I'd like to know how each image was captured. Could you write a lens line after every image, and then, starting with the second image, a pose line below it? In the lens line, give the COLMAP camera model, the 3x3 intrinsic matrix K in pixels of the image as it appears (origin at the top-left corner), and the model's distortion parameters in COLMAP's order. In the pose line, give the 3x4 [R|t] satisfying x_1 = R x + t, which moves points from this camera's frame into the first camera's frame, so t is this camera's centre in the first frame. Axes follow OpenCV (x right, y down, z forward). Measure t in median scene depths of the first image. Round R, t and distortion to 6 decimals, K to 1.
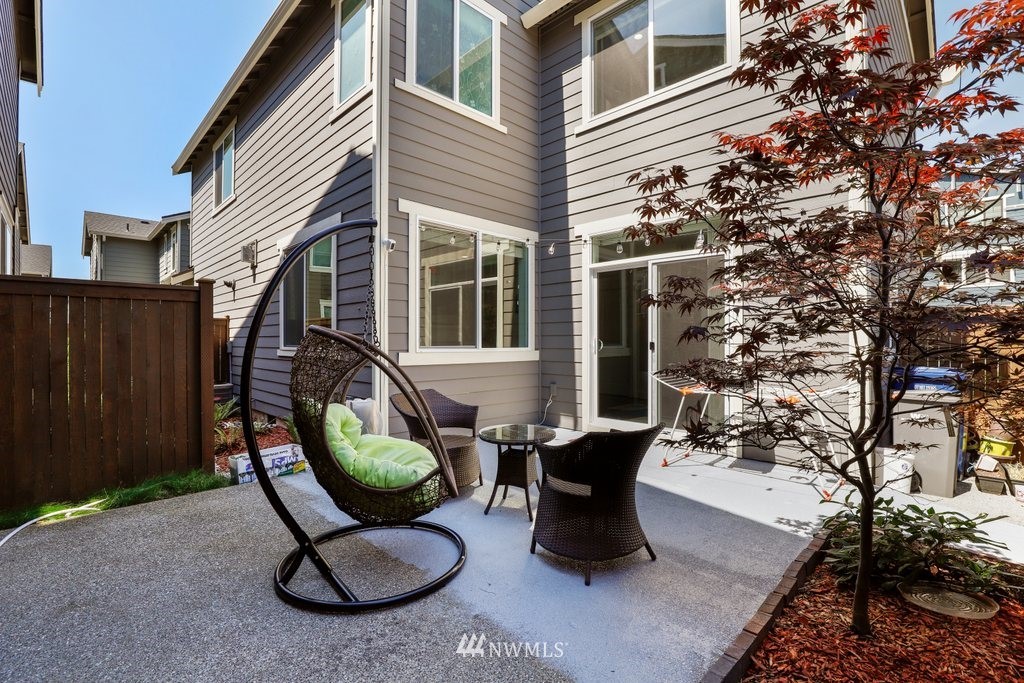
lens RADIAL K [[460.8, 0, 512.0], [0, 460.8, 341.5], [0, 0, 1]] dist [-0.001259, -0.000263]
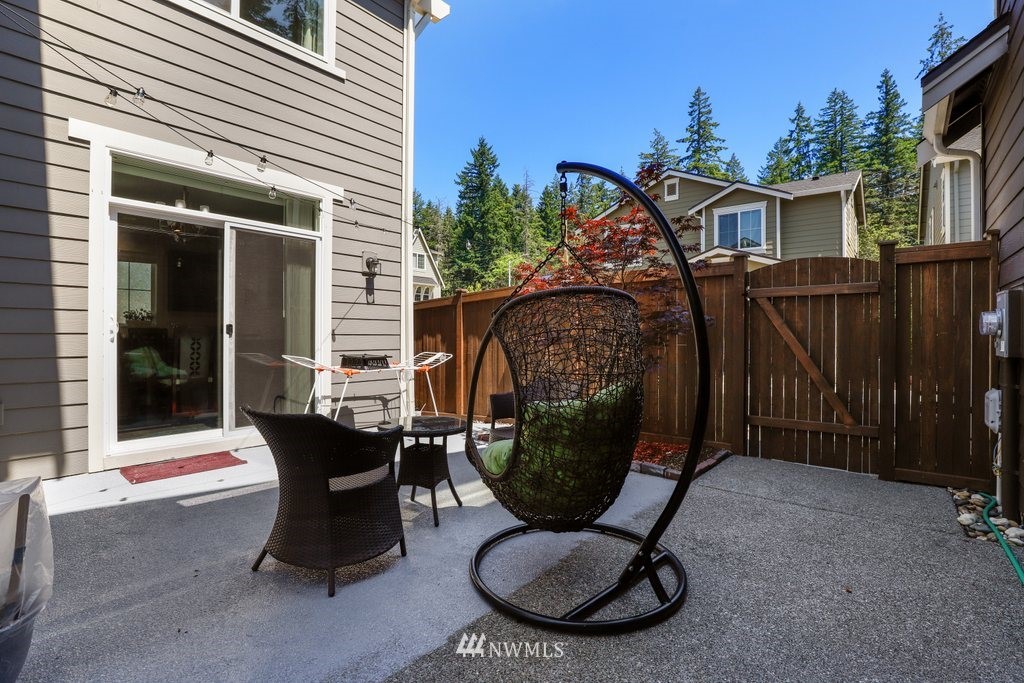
lens RADIAL K [[460.8, 0, 512.0], [0, 460.8, 341.5], [0, 0, 1]] dist [-0.001259, -0.000263]
pose [[-0.079087, -0.014619, 0.996761, -0.918834], [-0.000296, 0.999893, 0.014641, 0.033711], [-0.996868, 0.000863, -0.079083, 0.955966]]
